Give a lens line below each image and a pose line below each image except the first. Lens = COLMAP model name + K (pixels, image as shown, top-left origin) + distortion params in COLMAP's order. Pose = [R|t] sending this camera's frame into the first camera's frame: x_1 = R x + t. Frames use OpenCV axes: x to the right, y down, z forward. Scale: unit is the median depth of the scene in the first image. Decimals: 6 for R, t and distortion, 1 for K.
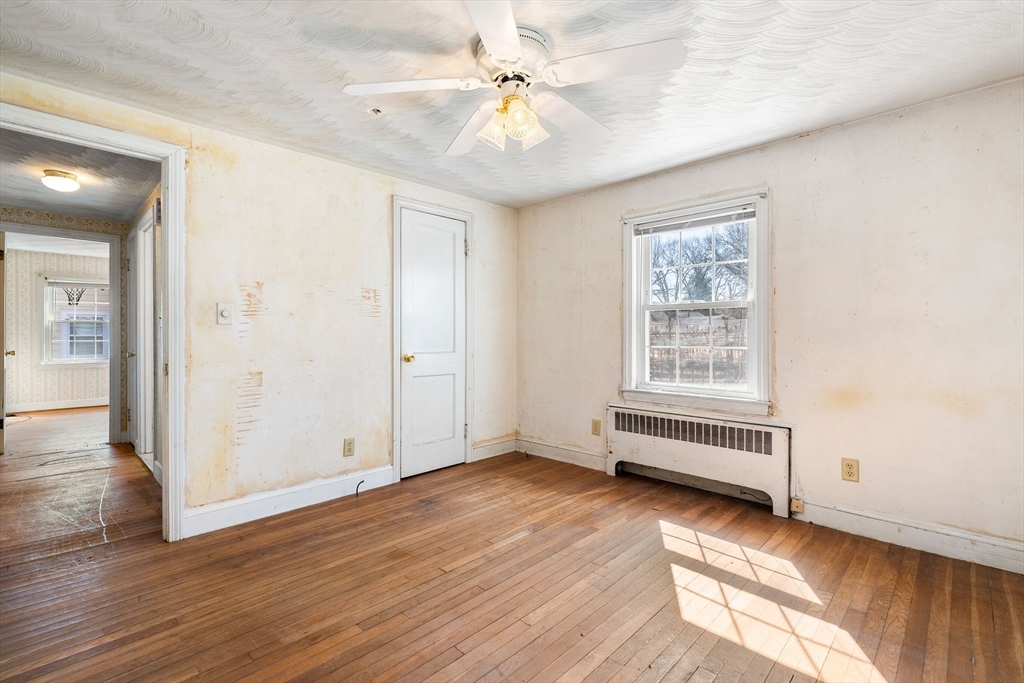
lens RADIAL K [[459.5, 0, 491.5], [0, 459.5, 331.7], [0, 0, 1]] dist [-0.000898, -0.000030]
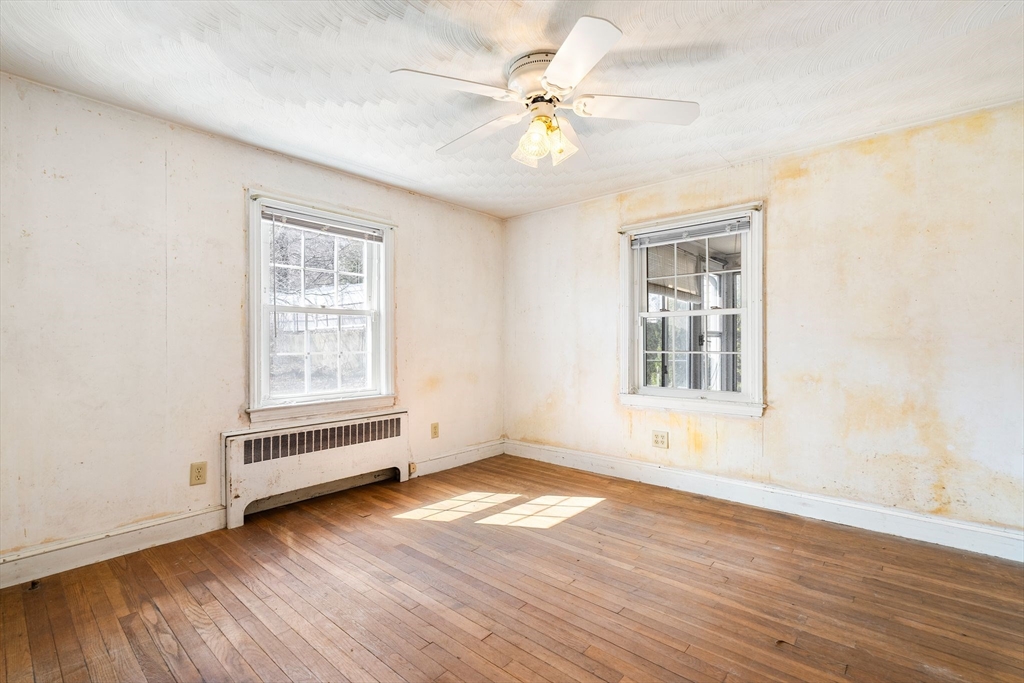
lens RADIAL K [[474.8, 0, 515.9], [0, 474.8, 339.9], [0, 0, 1]] dist [-0.000381, 0.000331]
pose [[-0.093496, 0.007281, 0.995593, -0.677766], [-0.002385, 0.999969, -0.007537, 0.013538], [-0.995617, -0.003079, -0.093476, 0.755324]]
